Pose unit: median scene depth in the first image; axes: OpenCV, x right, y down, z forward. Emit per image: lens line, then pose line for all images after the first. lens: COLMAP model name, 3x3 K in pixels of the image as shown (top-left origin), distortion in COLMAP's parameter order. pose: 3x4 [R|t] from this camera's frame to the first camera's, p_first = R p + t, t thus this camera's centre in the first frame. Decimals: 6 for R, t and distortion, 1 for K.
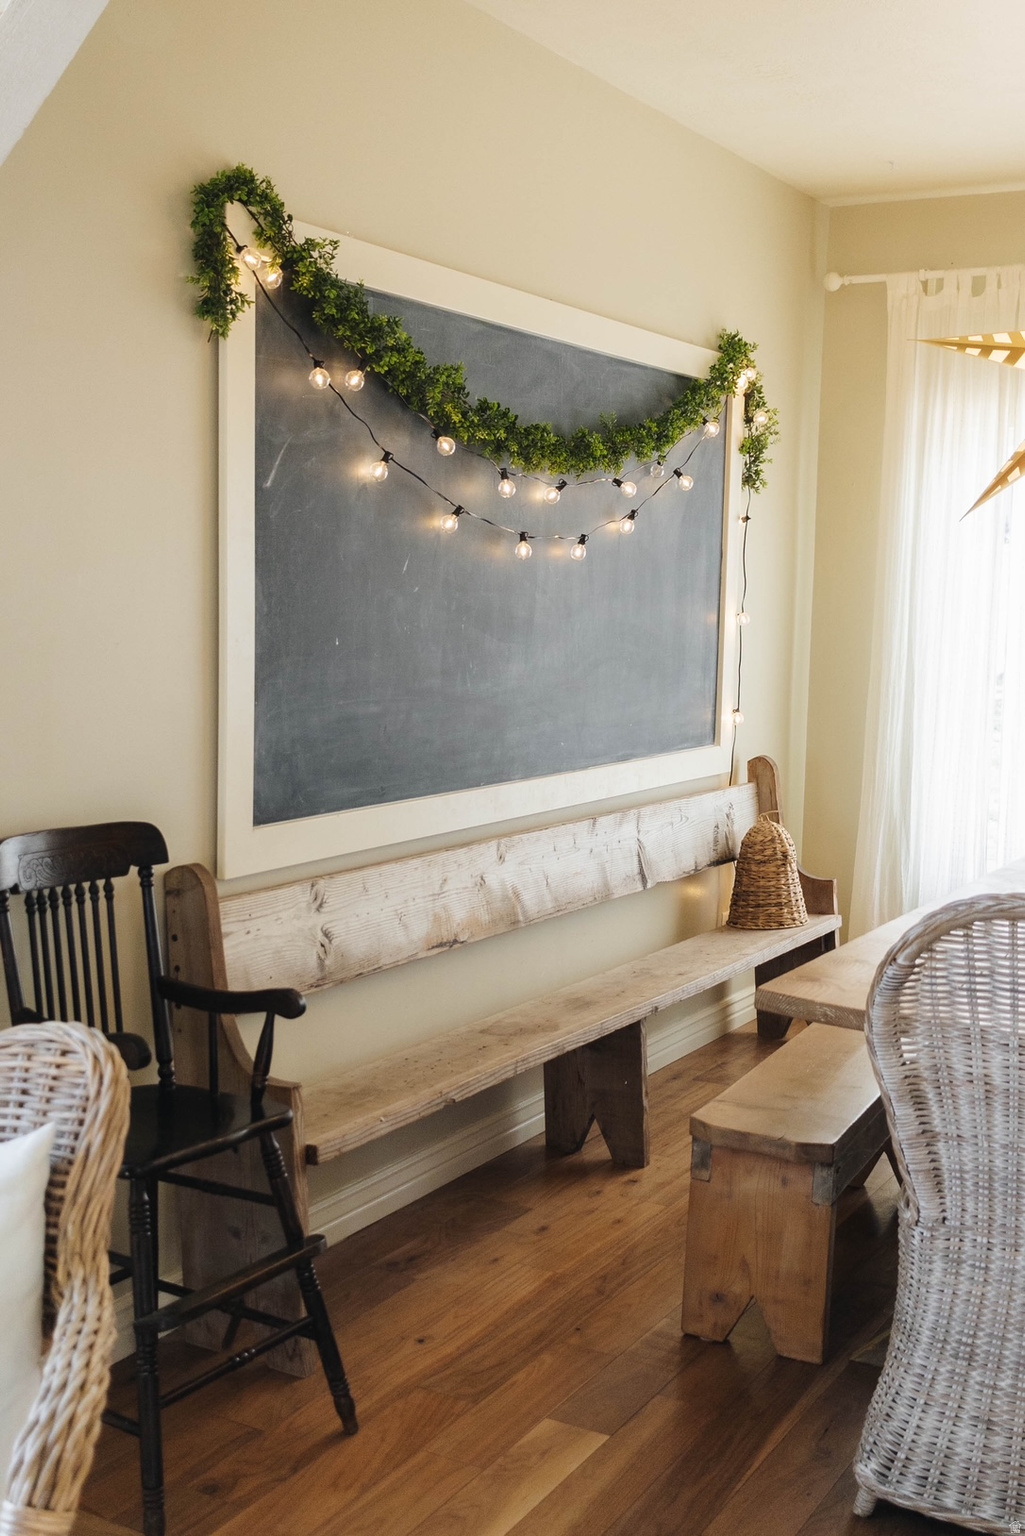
lens RADIAL K [[1770.0, 0, 512.3], [0, 1770.0, 769.2], [0, 0, 1]] dist [0.013009, 0.000000]
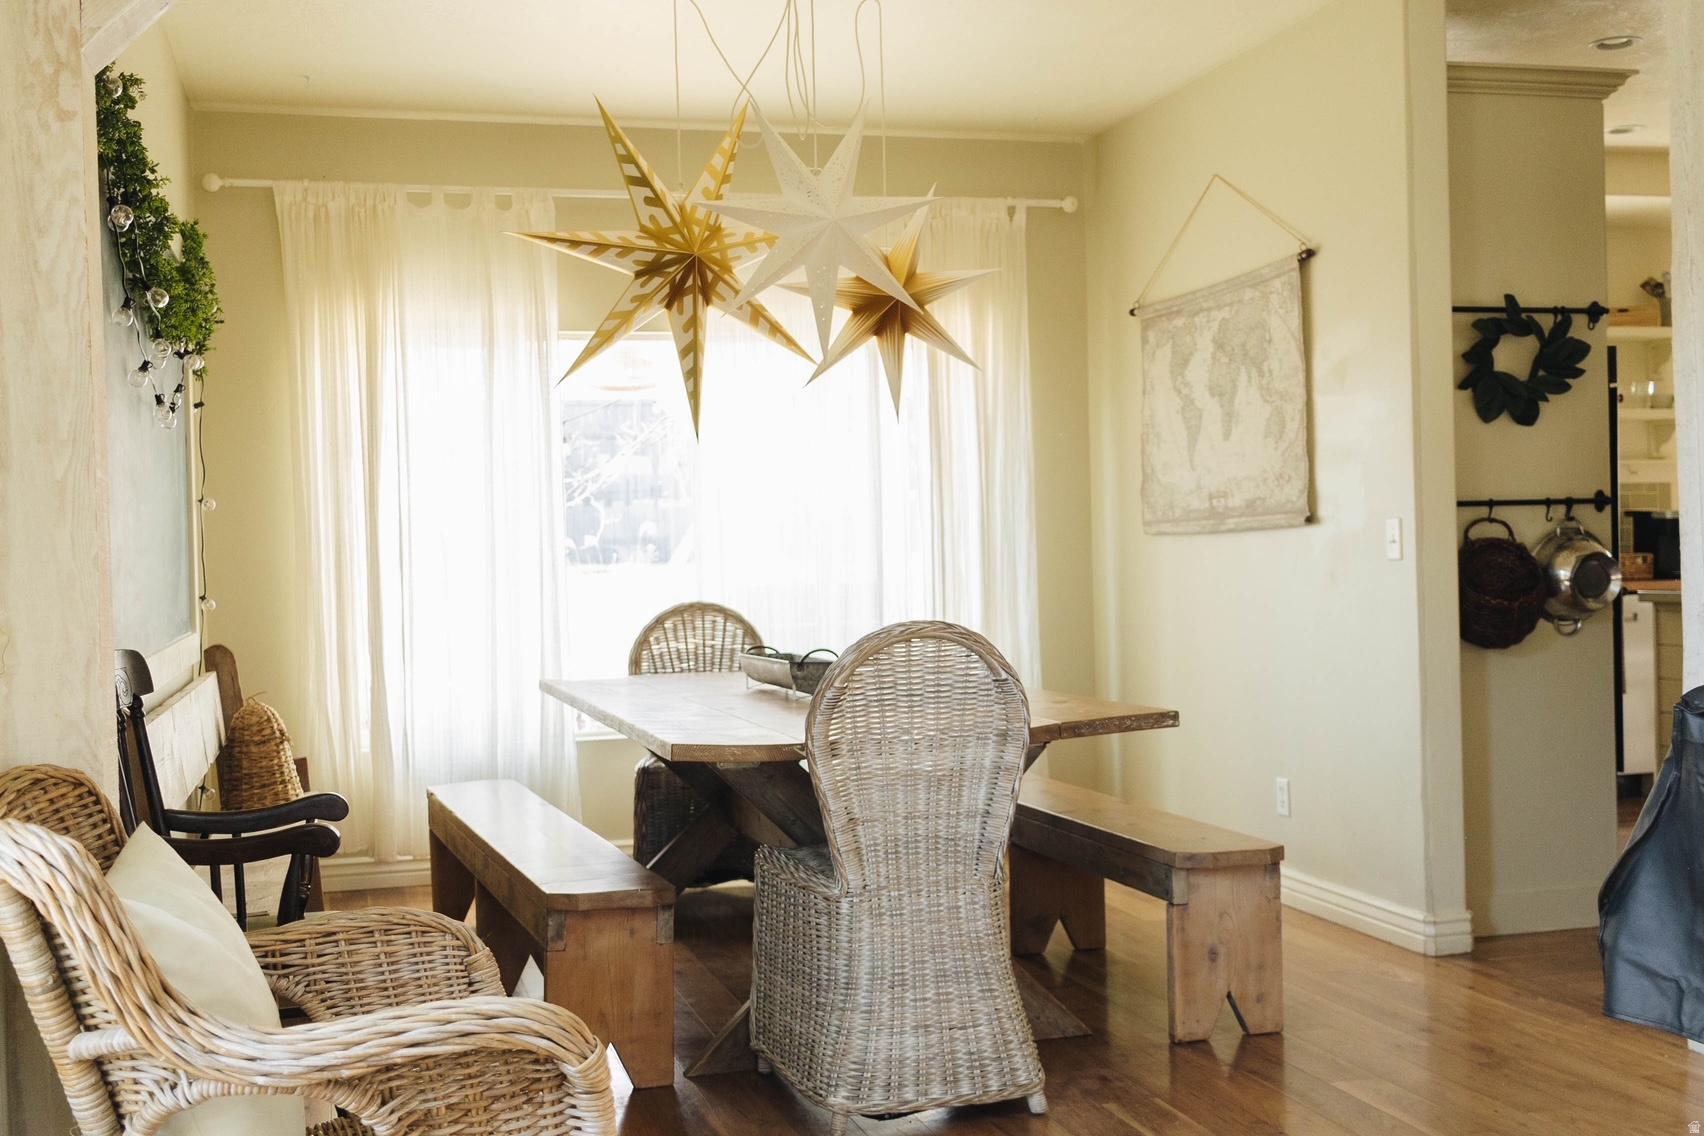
lens RADIAL K [[1864.7, 0, 851.7], [0, 1864.7, 568.1], [0, 0, 1]] dist [0.011283, 0.000000]
pose [[0.707654, -0.048810, 0.704871, -0.588996], [0.117384, 0.991869, -0.049164, 0.074328], [-0.696740, 0.117531, 0.707630, 0.014078]]
